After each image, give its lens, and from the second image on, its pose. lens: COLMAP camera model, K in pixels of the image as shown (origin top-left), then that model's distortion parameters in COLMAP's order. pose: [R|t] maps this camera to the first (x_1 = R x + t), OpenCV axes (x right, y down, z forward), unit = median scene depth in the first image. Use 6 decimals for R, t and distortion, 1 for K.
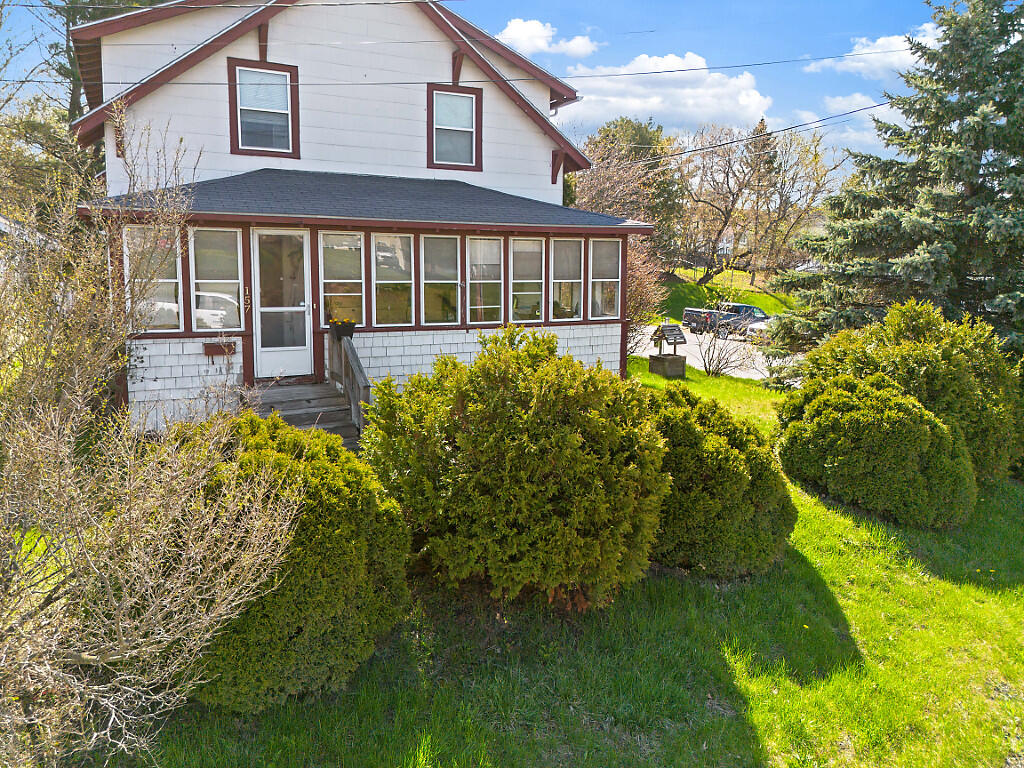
lens RADIAL K [[722.2, 0, 510.2], [0, 722.2, 365.3], [0, 0, 1]] dist [0.044422, -0.004924]
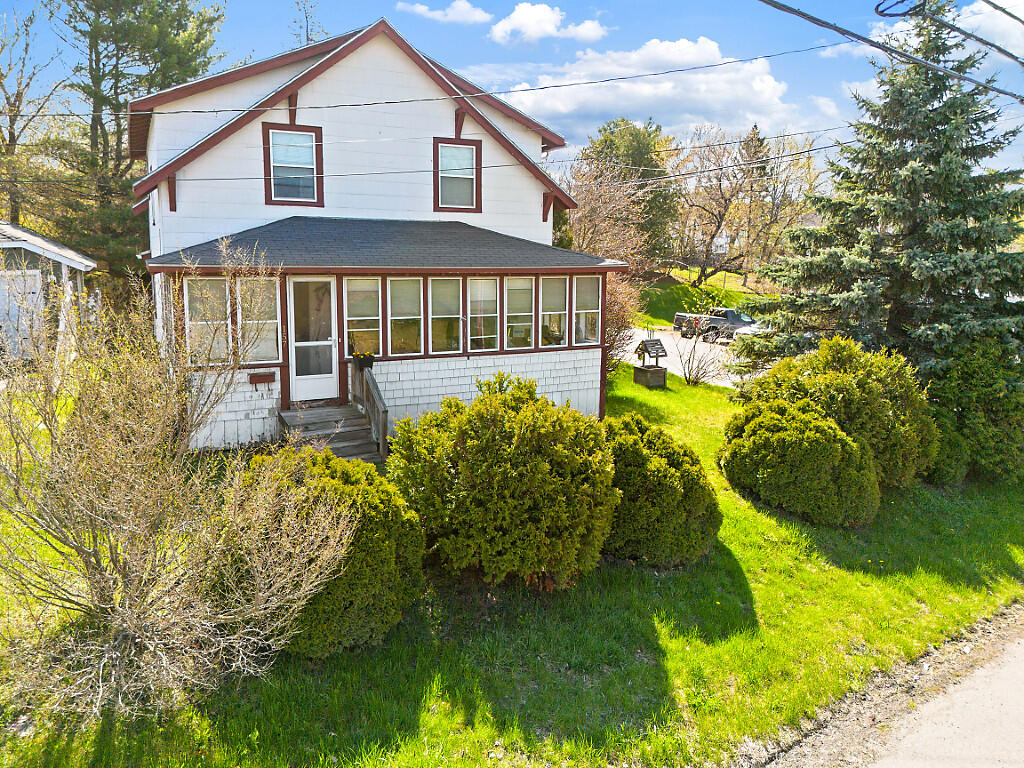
lens RADIAL K [[725.2, 0, 517.1], [0, 725.2, 359.2], [0, 0, 1]] dist [0.054595, 0.001399]
pose [[0.999989, -0.000580, 0.004673, 0.018721], [0.000556, 0.999987, 0.005057, -0.066314], [-0.004676, -0.005055, 0.999976, -0.232608]]
